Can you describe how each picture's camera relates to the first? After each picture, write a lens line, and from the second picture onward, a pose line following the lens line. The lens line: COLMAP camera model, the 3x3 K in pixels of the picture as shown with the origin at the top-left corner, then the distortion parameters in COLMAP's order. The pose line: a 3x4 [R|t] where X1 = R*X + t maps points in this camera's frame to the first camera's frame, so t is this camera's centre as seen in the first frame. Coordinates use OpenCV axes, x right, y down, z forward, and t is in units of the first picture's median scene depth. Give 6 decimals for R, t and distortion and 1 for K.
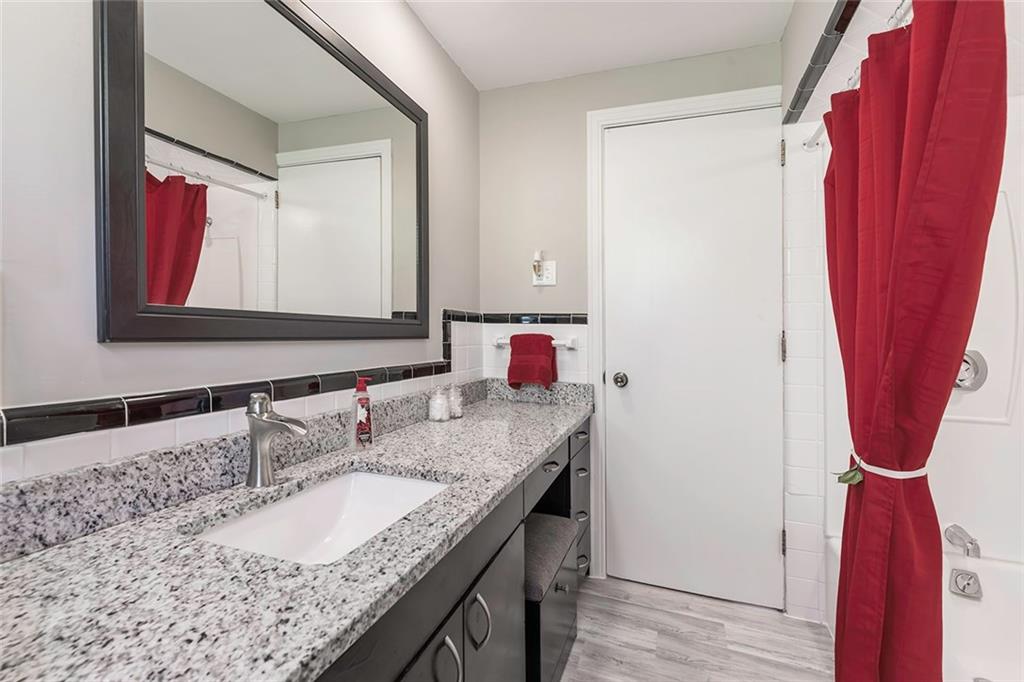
lens RADIAL K [[471.6, 0, 512.0], [0, 471.6, 341.0], [0, 0, 1]] dist [-0.000848, -0.000669]
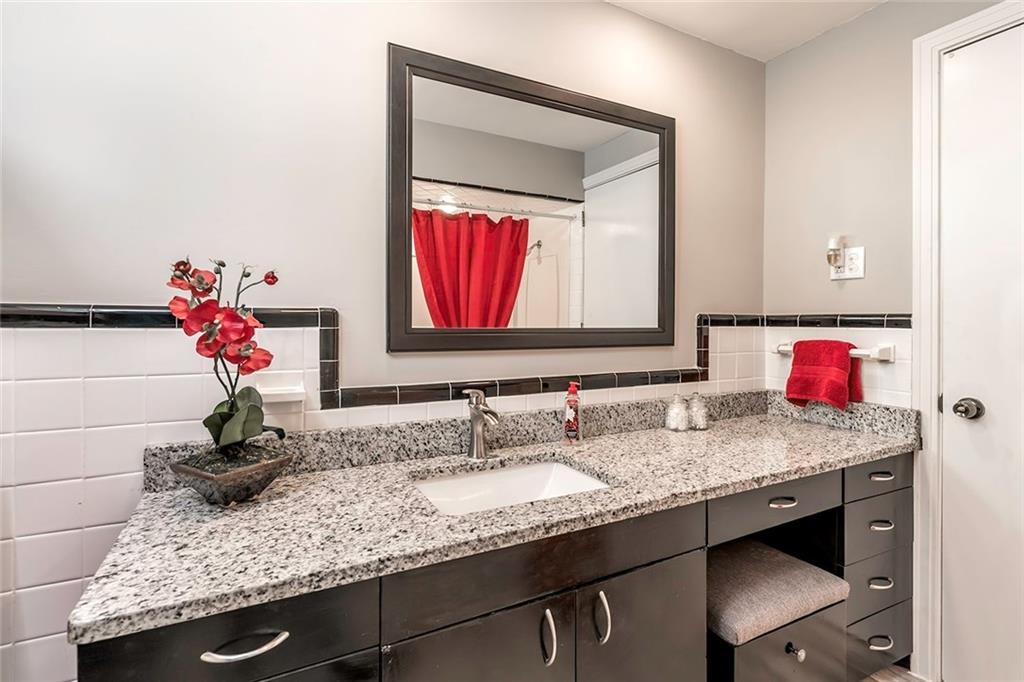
lens RADIAL K [[494.0, 0, 512.4], [0, 494.0, 330.1], [0, 0, 1]] dist [-0.000241, 0.000118]
pose [[0.724725, 0.000828, -0.689038, 0.417536], [-0.005354, 0.999976, -0.004429, -0.044898], [0.689017, 0.006899, 0.724712, 0.021132]]
